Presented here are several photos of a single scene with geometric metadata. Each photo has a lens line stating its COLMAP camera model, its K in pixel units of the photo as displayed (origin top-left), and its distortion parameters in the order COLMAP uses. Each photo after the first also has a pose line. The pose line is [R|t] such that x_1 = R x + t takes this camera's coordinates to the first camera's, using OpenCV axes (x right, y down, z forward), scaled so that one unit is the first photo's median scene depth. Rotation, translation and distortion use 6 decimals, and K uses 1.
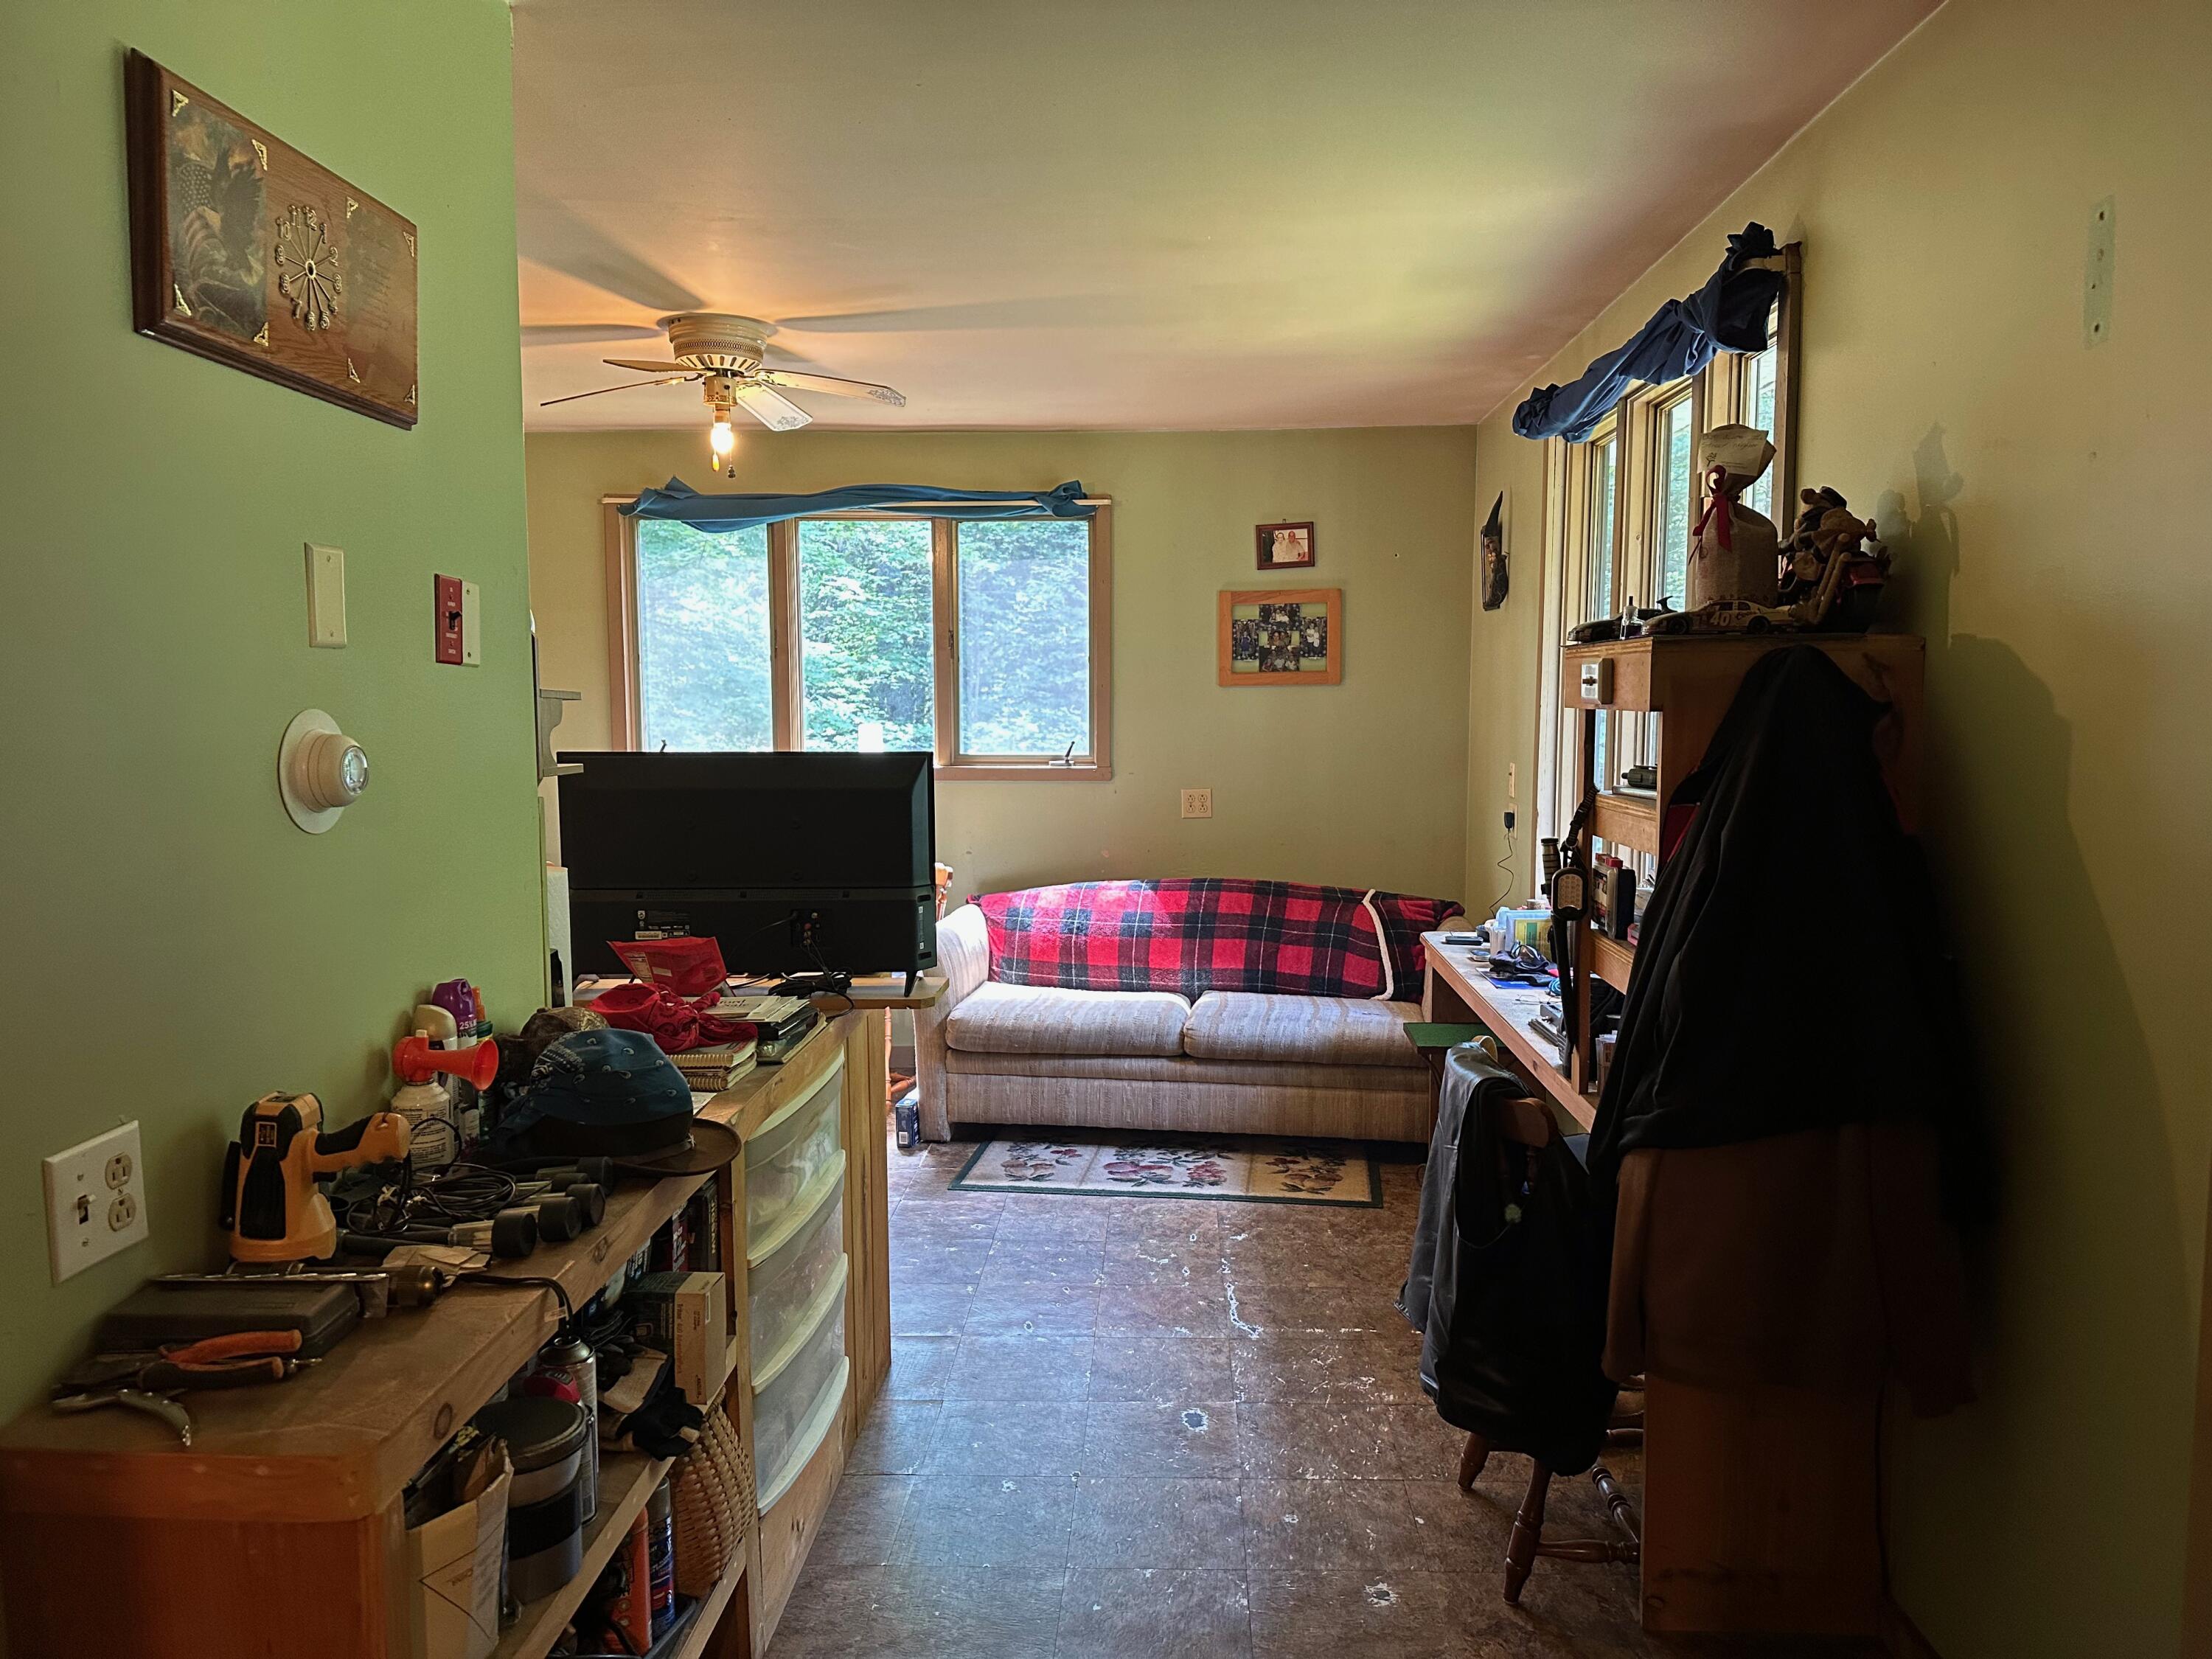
lens RADIAL K [[1554.9, 0, 1106.0], [0, 1554.9, 829.5], [0, 0, 1]] dist [0.115354, -0.103424]
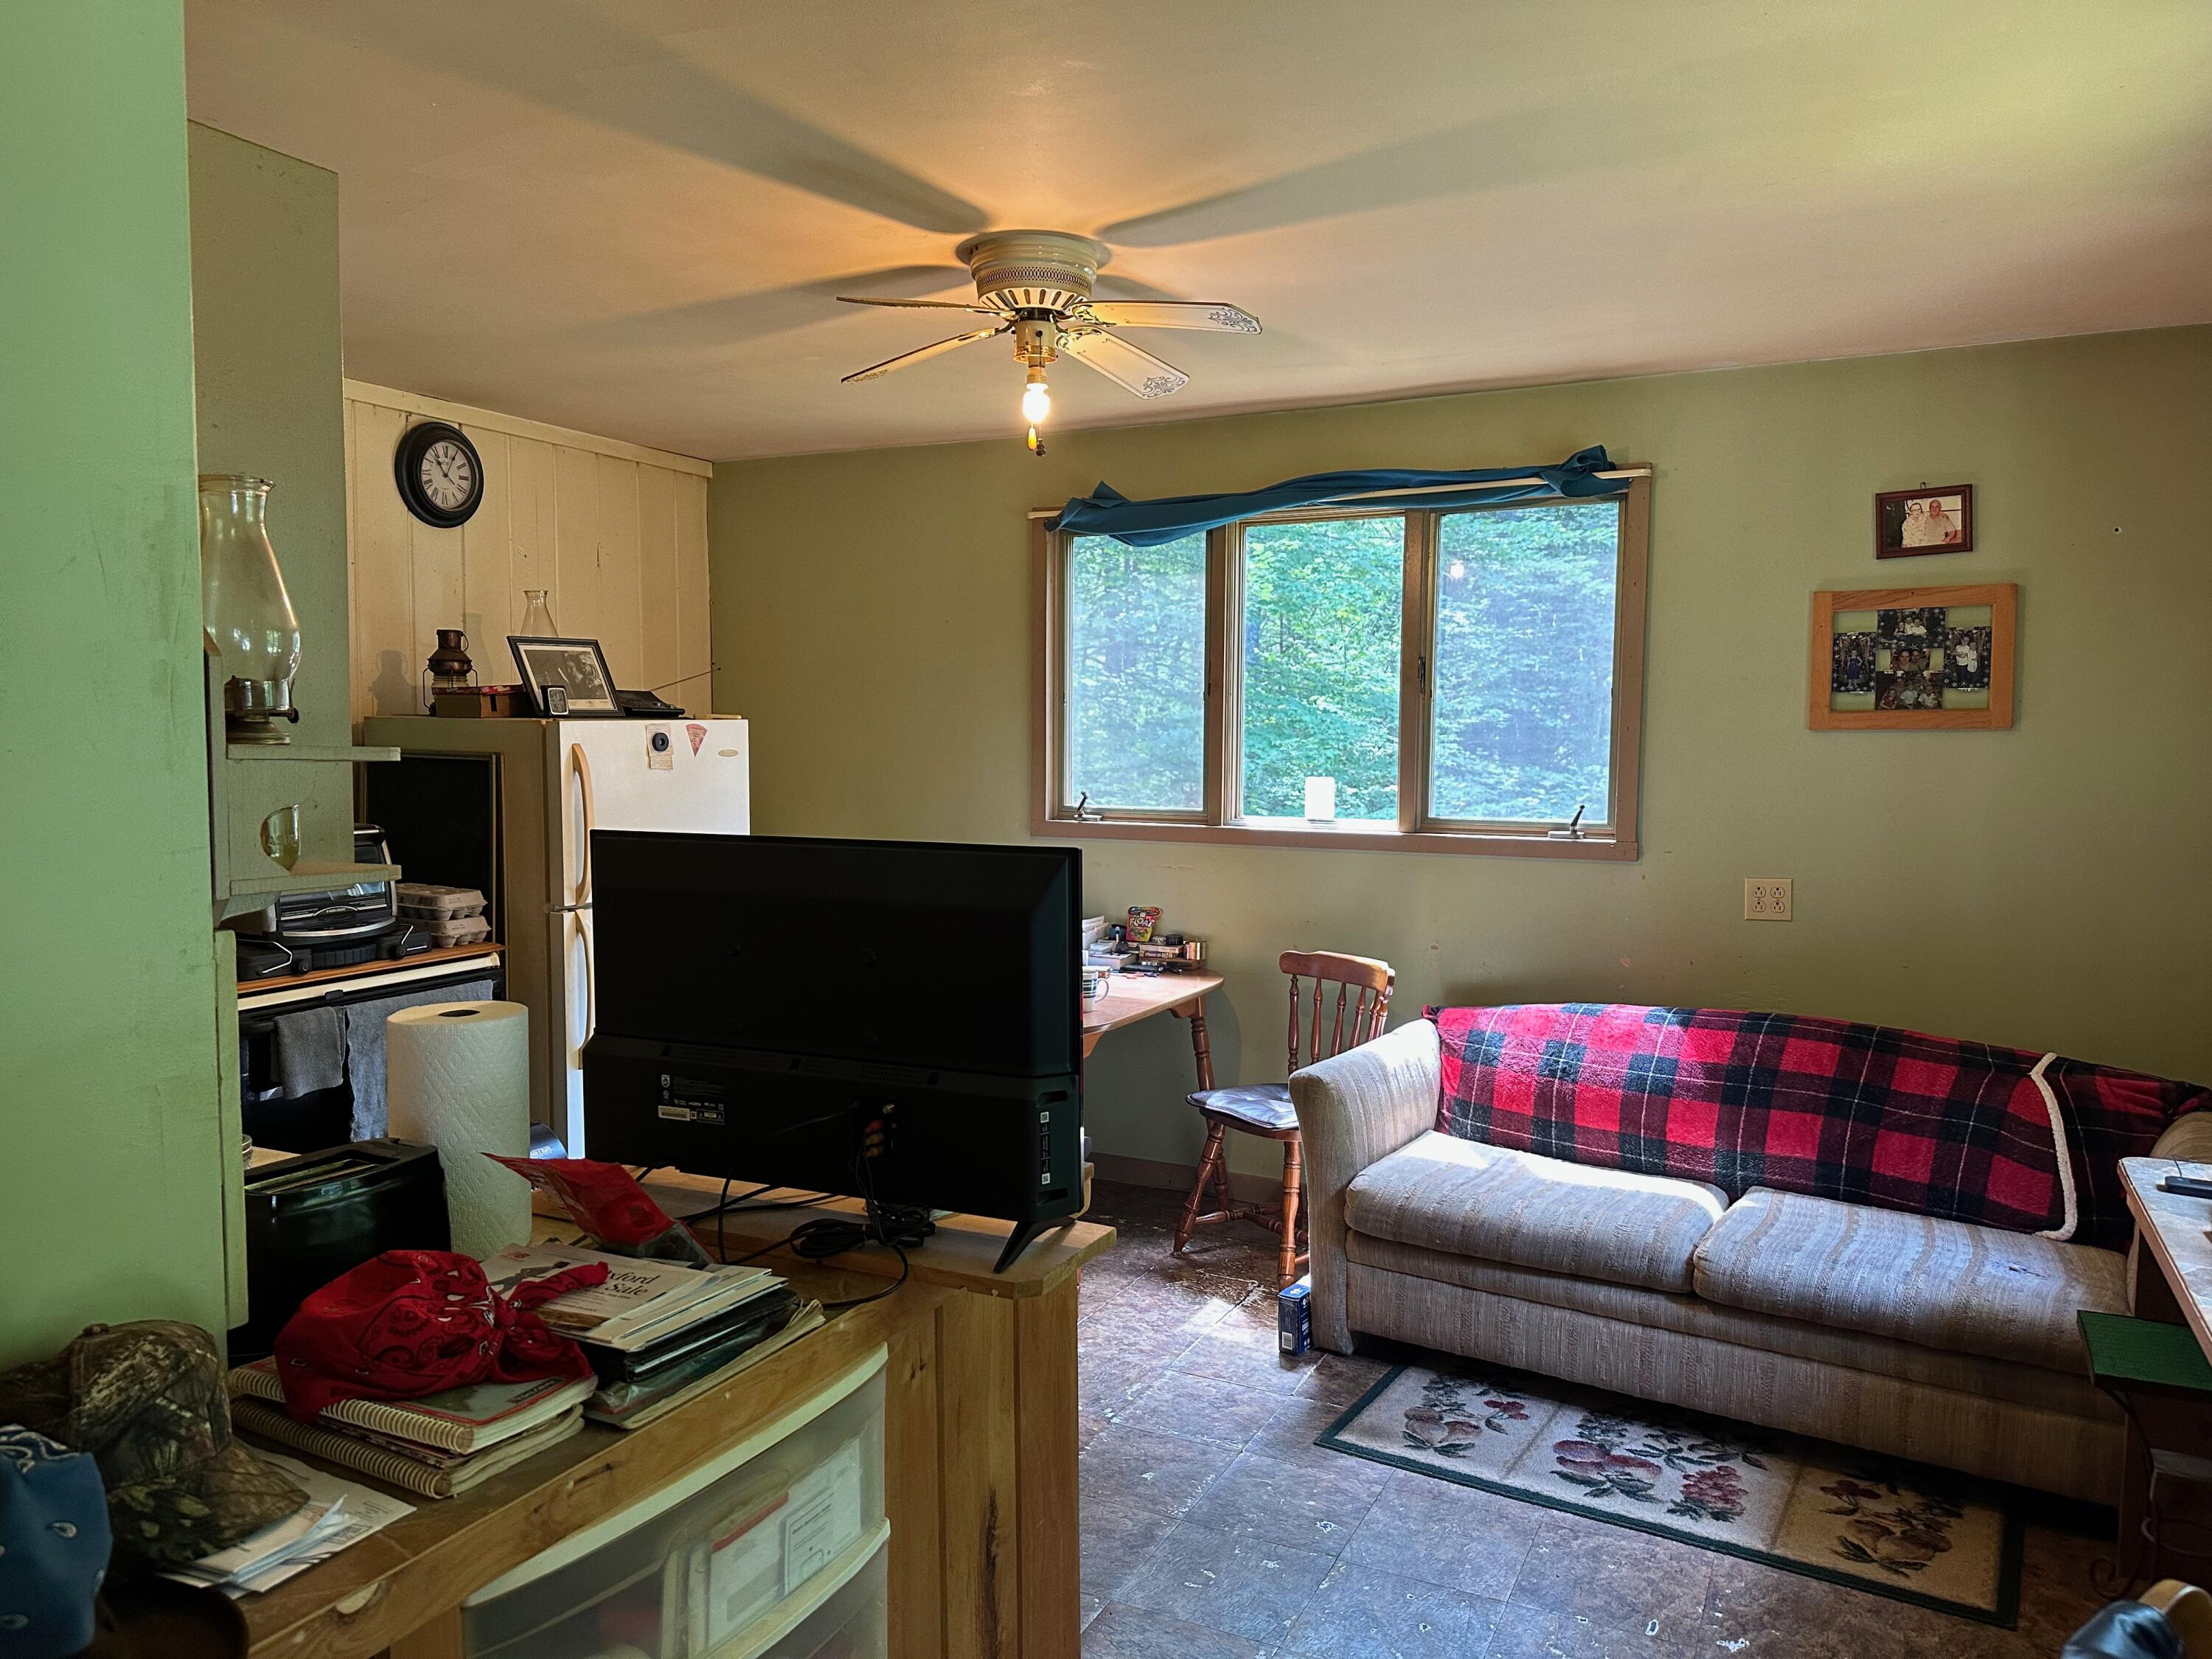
lens RADIAL K [[1551.9, 0, 1098.7], [0, 1551.9, 842.0], [0, 0, 1]] dist [0.031204, -0.050244]
pose [[0.912306, 0.035036, -0.408008, 0.079823], [-0.041268, 0.999127, -0.006480, -0.029601], [0.407425, 0.022749, 0.912955, 0.286401]]
